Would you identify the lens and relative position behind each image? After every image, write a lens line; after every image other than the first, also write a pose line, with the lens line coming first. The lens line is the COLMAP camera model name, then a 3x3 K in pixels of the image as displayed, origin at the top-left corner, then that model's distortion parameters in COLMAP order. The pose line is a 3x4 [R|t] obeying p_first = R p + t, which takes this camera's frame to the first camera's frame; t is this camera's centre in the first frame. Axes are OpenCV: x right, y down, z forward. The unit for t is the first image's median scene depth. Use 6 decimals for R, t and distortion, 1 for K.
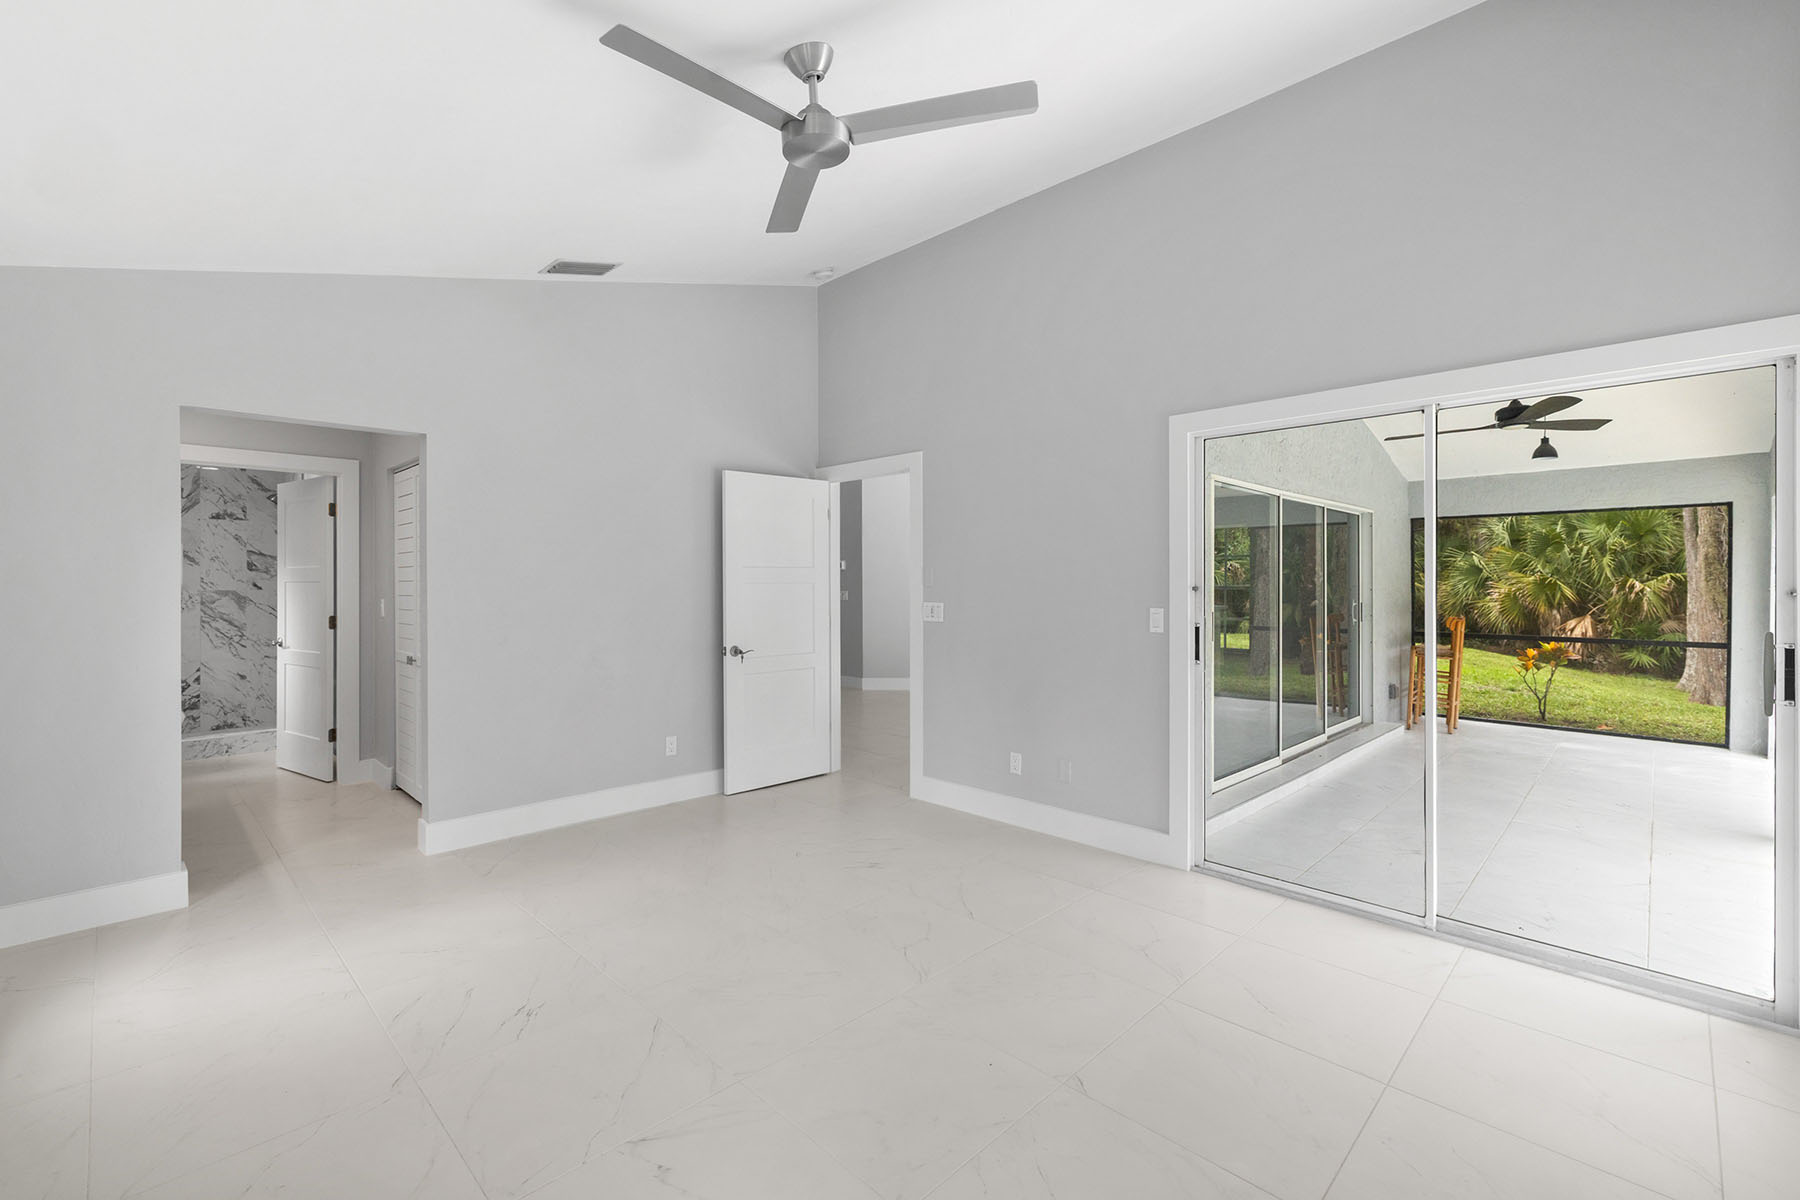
lens RADIAL K [[784.1, 0, 888.2], [0, 784.1, 587.9], [0, 0, 1]] dist [-0.000225, 0.000633]
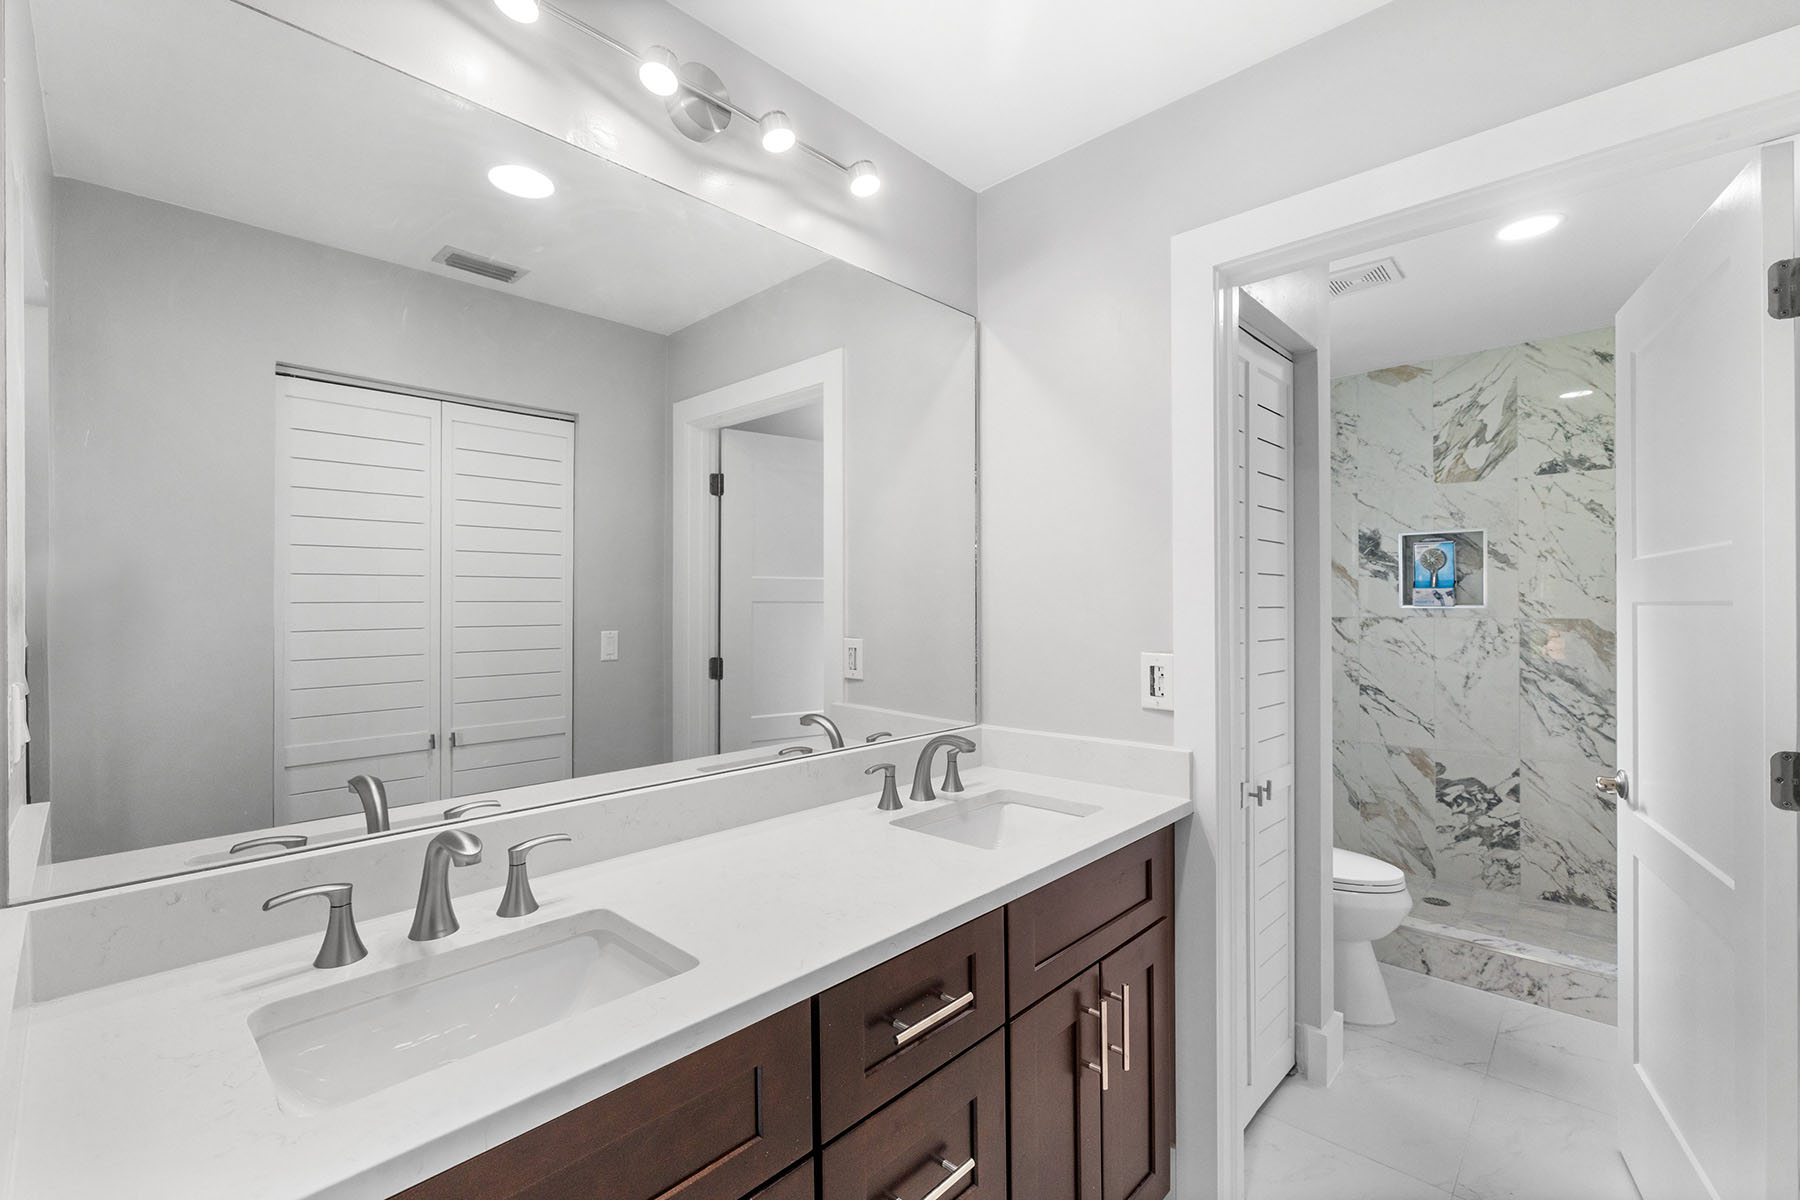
lens RADIAL K [[777.0, 0, 895.1], [0, 777.0, 596.1], [0, 0, 1]] dist [0.002305, 0.000093]
pose [[0.041975, -0.006736, -0.999096, -0.387705], [-0.002449, 0.999974, -0.006845, -0.006492], [0.999116, 0.002734, 0.041958, 0.572290]]
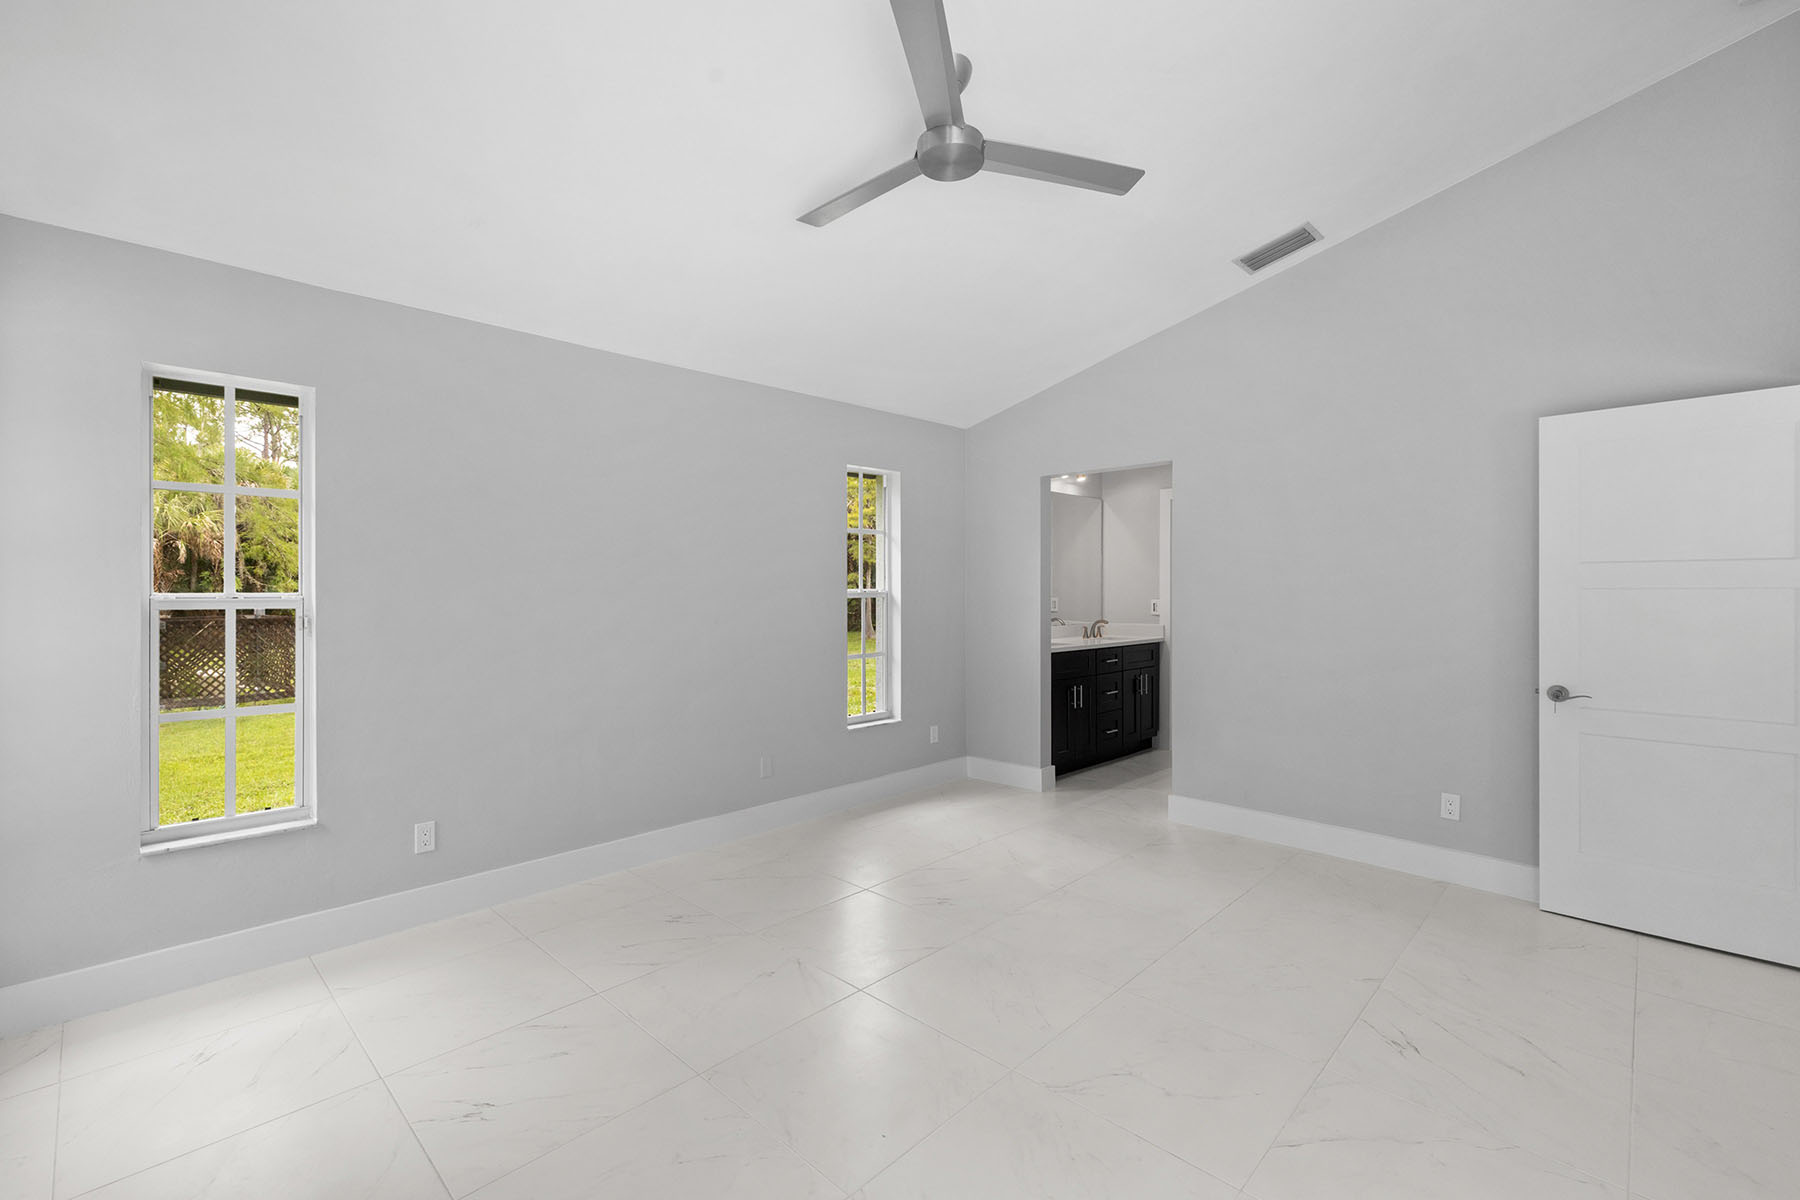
lens RADIAL K [[784.1, 0, 888.2], [0, 784.1, 587.9], [0, 0, 1]] dist [-0.000225, 0.000633]
pose [[0.012109, 0.001656, -0.999925, 0.330247], [-0.005314, 0.999985, 0.001591, -0.003047], [0.999913, 0.005294, 0.012117, 0.325634]]
